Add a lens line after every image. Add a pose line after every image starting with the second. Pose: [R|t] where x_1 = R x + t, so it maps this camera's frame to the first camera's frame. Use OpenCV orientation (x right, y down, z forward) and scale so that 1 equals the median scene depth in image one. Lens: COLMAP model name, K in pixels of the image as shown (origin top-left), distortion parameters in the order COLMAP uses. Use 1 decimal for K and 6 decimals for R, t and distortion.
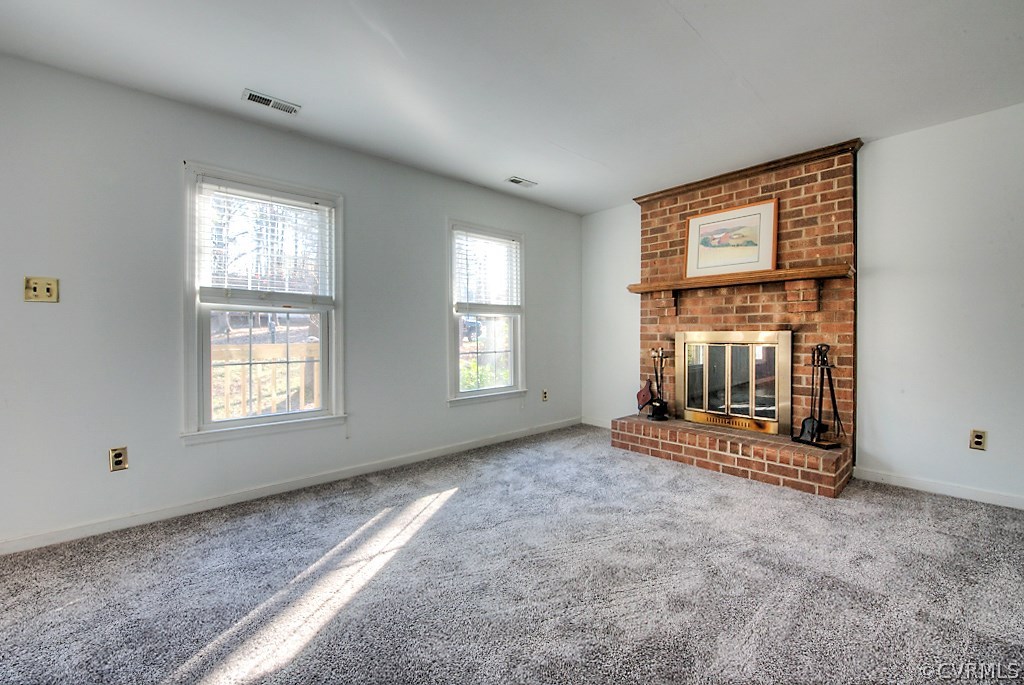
lens RADIAL K [[415.1, 0, 506.6], [0, 415.1, 342.1], [0, 0, 1]] dist [-0.014013, -0.001966]
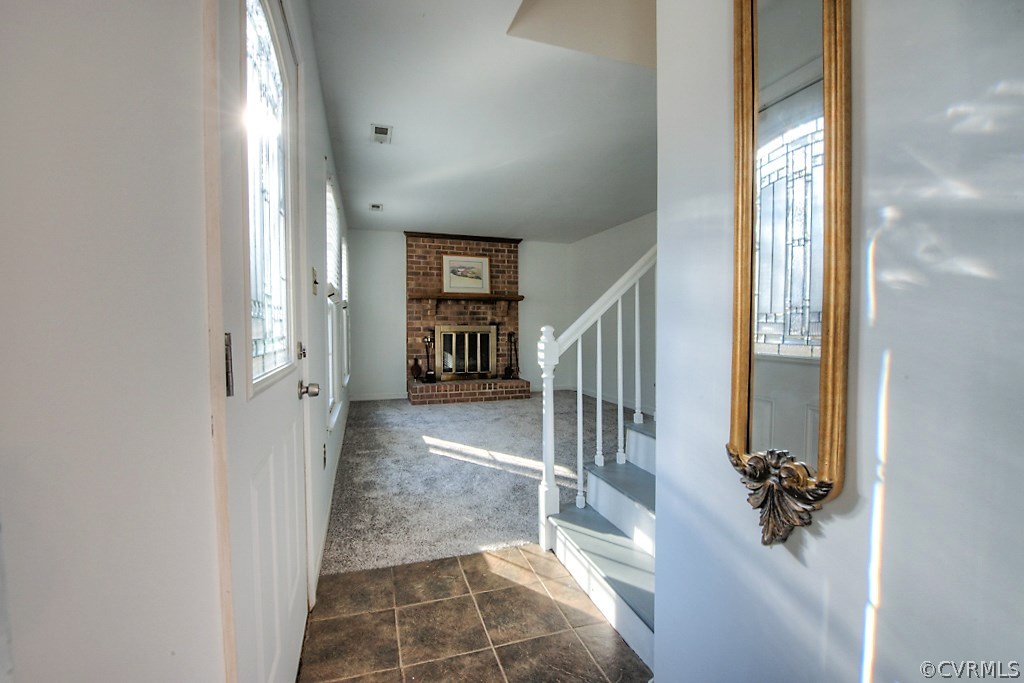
lens RADIAL K [[462.5, 0, 502.8], [0, 462.5, 339.3], [0, 0, 1]] dist [-0.005502, -0.000186]
pose [[0.377217, -0.027283, 0.925723, -1.270323], [0.019096, 0.999583, 0.021679, -0.006780], [-0.925928, 0.009500, 0.377581, 0.122062]]
